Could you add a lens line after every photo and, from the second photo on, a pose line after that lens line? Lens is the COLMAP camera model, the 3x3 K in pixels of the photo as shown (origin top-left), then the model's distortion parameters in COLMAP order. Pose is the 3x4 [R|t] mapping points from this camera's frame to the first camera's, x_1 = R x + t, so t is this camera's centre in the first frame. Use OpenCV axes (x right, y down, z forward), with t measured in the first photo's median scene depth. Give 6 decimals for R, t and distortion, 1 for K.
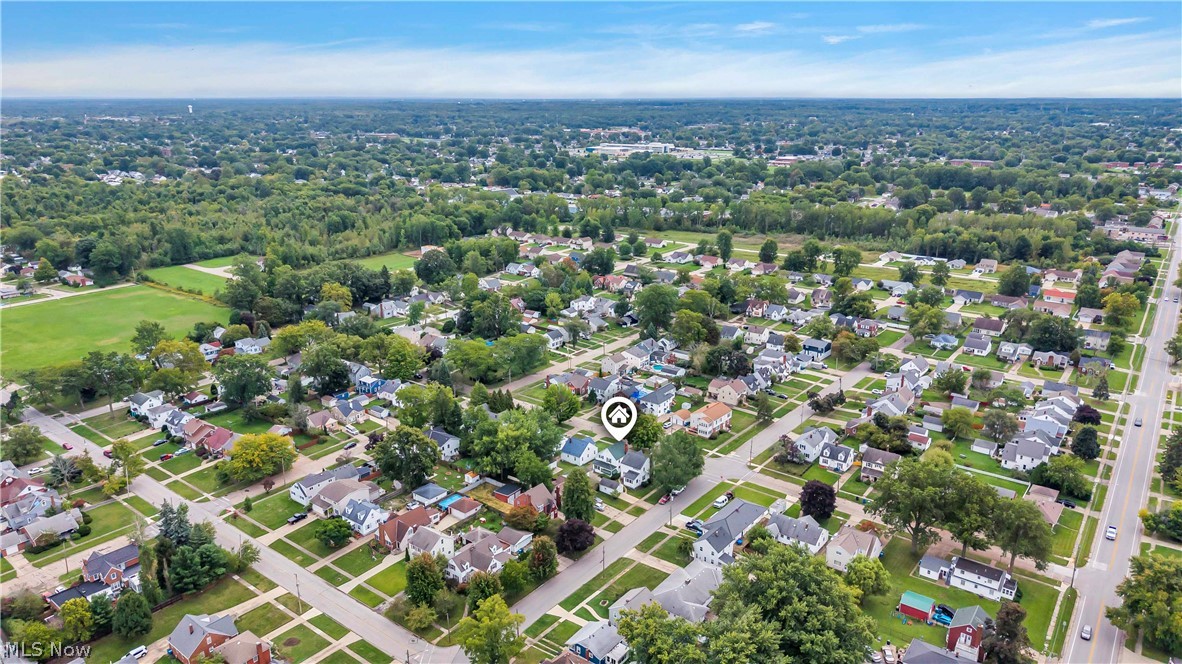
lens RADIAL K [[786.7, 0, 591.0], [0, 786.7, 332.0], [0, 0, 1]] dist [0.007675, -0.003644]
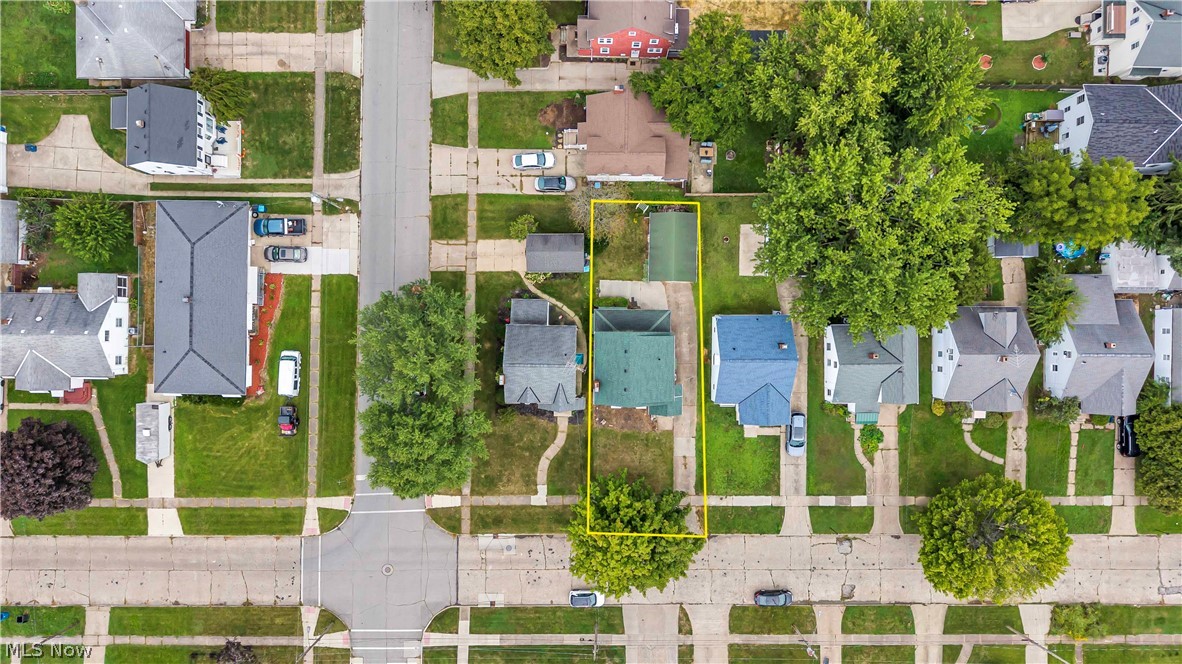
lens RADIAL K [[786.7, 0, 591.0], [0, 786.7, 332.0], [0, 0, 1]] dist [0.007675, -0.003644]
pose [[-0.792600, 0.609742, 0.000388, 0.031358], [-0.166402, -0.216918, 0.961903, -0.153431], [0.586596, 0.762340, 0.273391, 0.848827]]
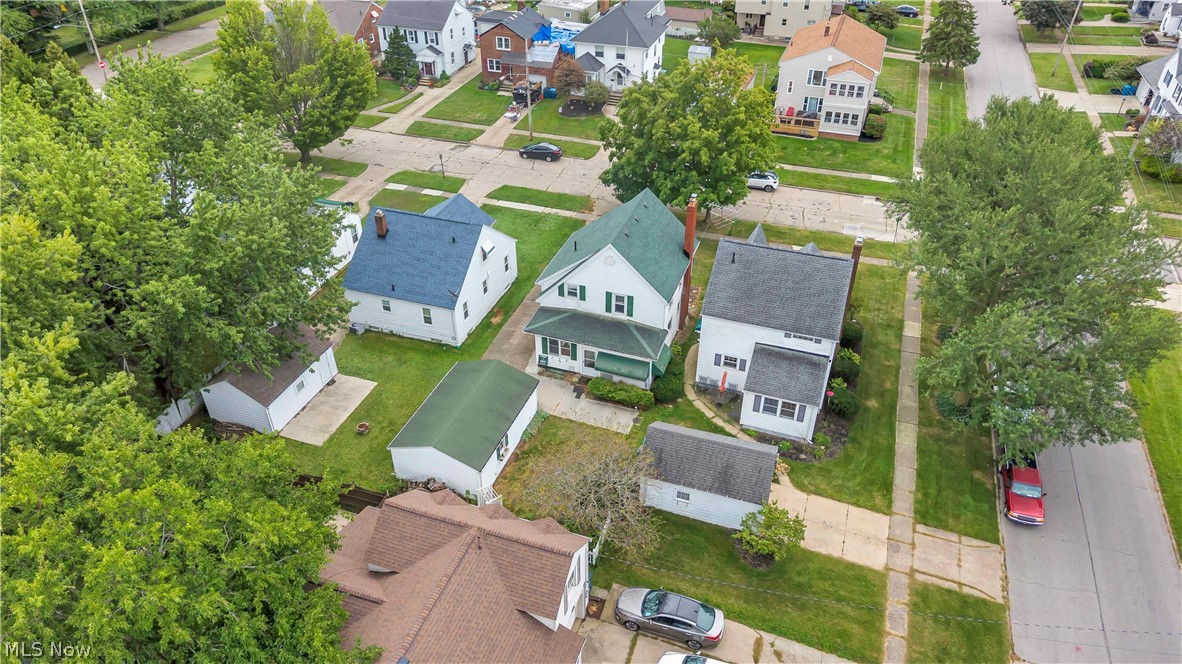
lens RADIAL K [[786.7, 0, 591.0], [0, 786.7, 332.0], [0, 0, 1]] dist [0.007675, -0.003644]
pose [[0.946150, -0.190343, 0.261857, -0.032732], [0.094257, 0.935811, 0.339666, 0.098831], [-0.309702, -0.296693, 0.903359, 0.783822]]
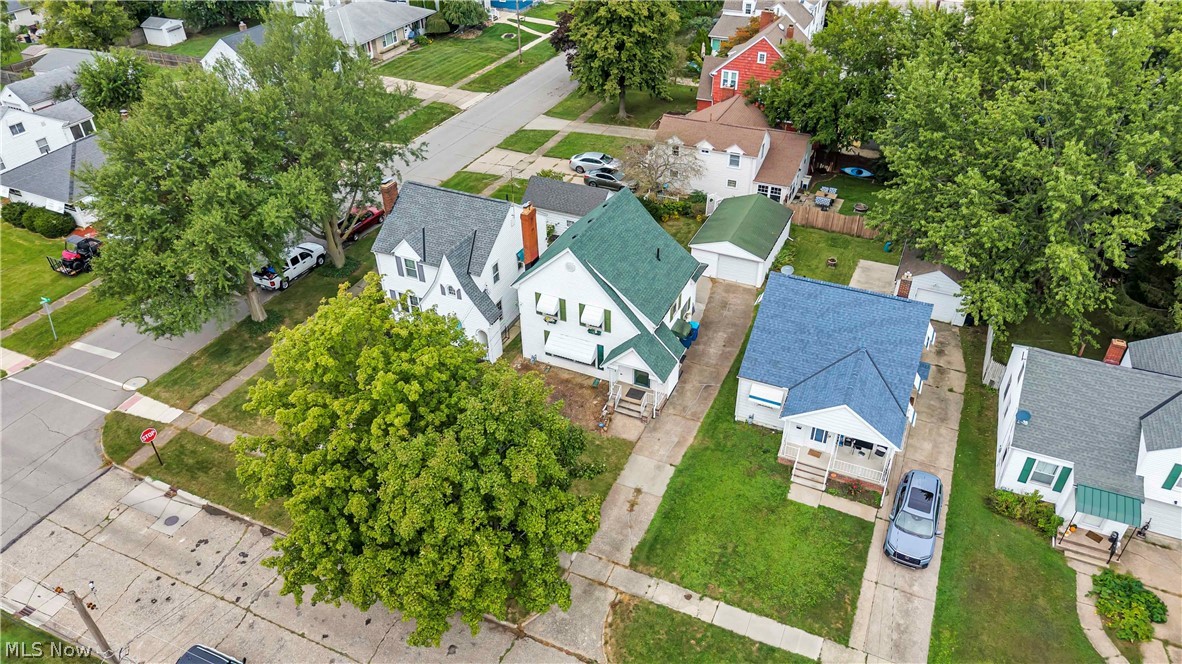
lens RADIAL K [[786.7, 0, 591.0], [0, 786.7, 332.0], [0, 0, 1]] dist [0.007675, -0.003644]
pose [[-0.973542, 0.148590, -0.173601, 0.062028], [-0.048169, 0.609195, 0.791556, 0.021181], [0.223374, 0.778975, -0.585920, 1.067564]]
